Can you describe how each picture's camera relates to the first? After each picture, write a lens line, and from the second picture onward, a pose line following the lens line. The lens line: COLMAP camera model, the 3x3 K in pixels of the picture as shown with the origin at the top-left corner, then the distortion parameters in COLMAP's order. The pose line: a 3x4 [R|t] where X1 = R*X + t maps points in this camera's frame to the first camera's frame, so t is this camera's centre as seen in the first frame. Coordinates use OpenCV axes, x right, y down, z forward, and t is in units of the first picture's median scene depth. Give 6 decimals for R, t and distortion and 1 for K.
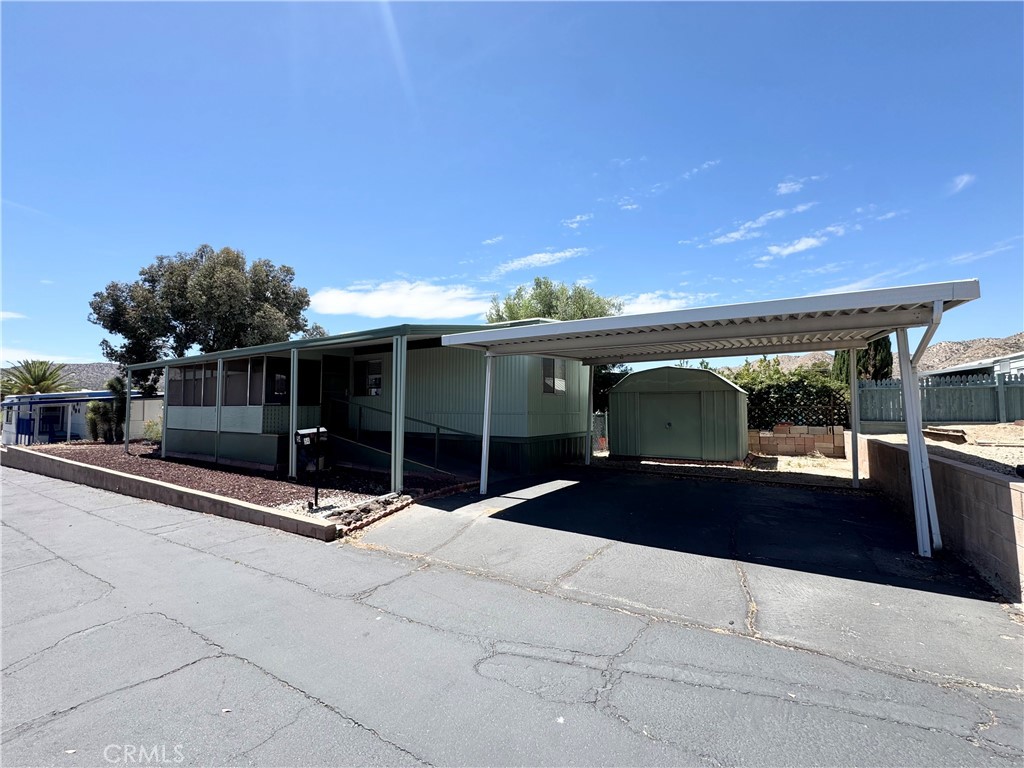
lens RADIAL K [[416.6, 0, 521.1], [0, 416.6, 388.3], [0, 0, 1]] dist [0.002028, 0.000075]
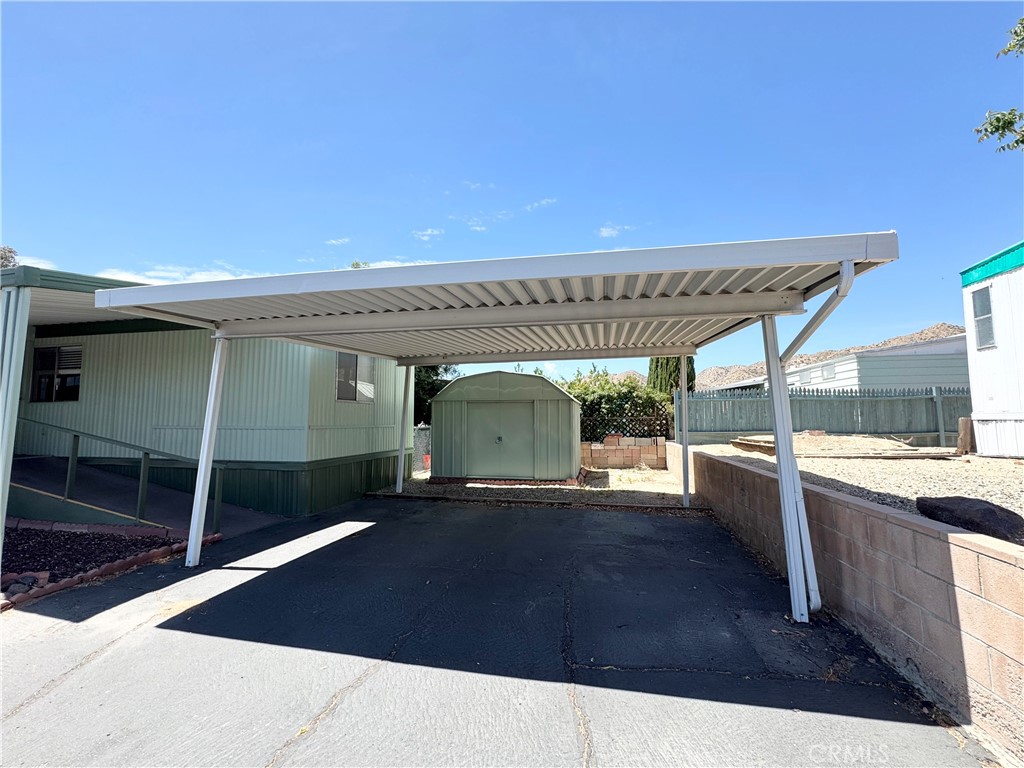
lens RADIAL K [[412.7, 0, 512.0], [0, 412.7, 384.0], [0, 0, 1]] dist [-0.000626, 0.000098]
pose [[0.941754, 0.026164, 0.335284, 0.097903], [-0.013773, 0.999133, -0.039281, 0.007815], [-0.336022, 0.032375, 0.941298, 0.201899]]
